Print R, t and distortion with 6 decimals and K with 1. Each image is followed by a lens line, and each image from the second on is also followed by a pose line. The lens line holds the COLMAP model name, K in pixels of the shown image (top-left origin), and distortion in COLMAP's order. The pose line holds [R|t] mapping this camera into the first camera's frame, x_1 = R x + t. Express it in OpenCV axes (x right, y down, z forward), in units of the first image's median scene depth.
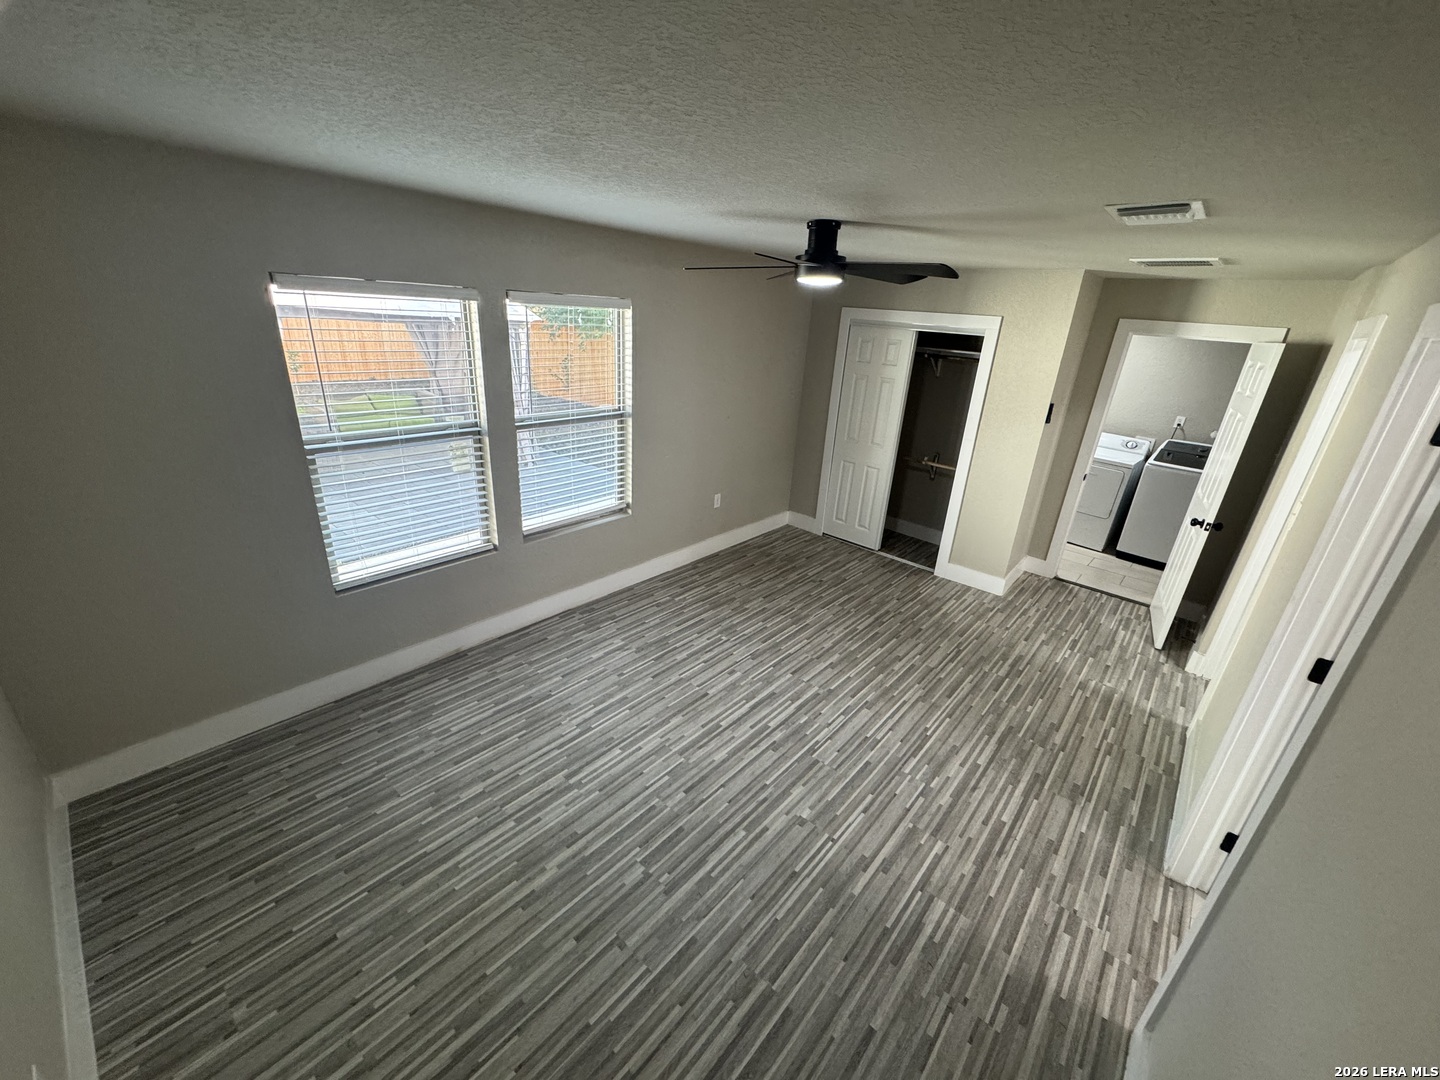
lens RADIAL K [[575.5, 0, 714.8], [0, 575.5, 539.7], [0, 0, 1]] dist [-0.002442, 0.000413]
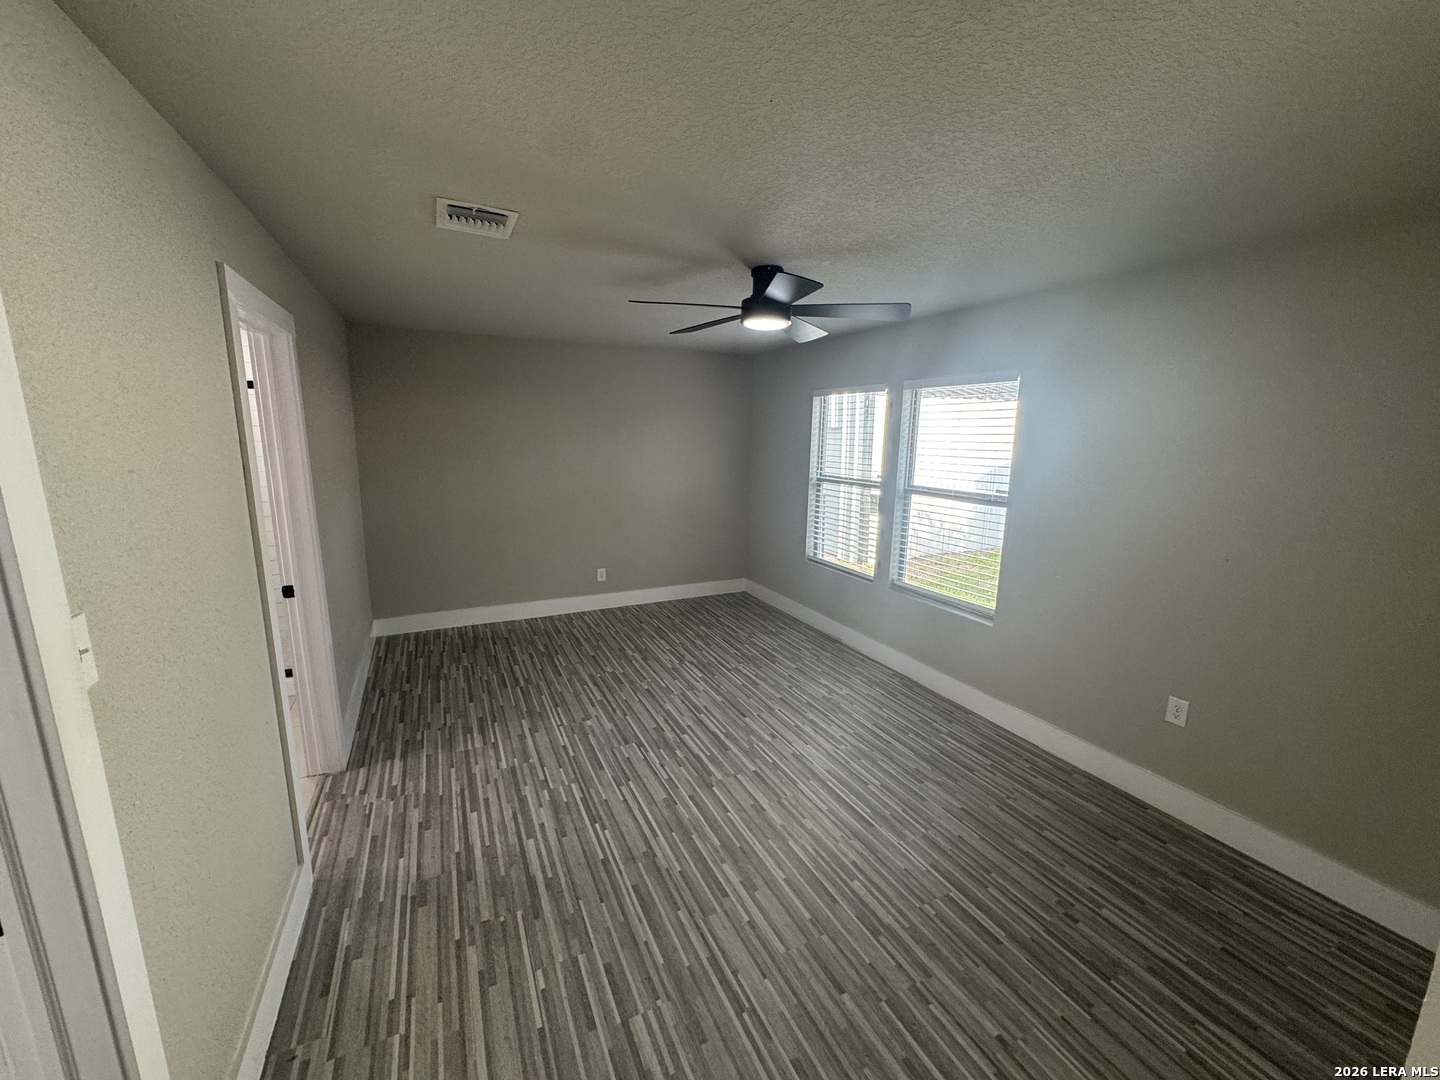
lens RADIAL K [[575.5, 0, 718.2], [0, 575.5, 539.1], [0, 0, 1]] dist [-0.002442, 0.000413]
pose [[-0.382424, 0.104911, -0.918012, 1.147132], [-0.377543, 0.889068, 0.258880, -0.339073], [0.843334, 0.445591, -0.300393, 1.371562]]
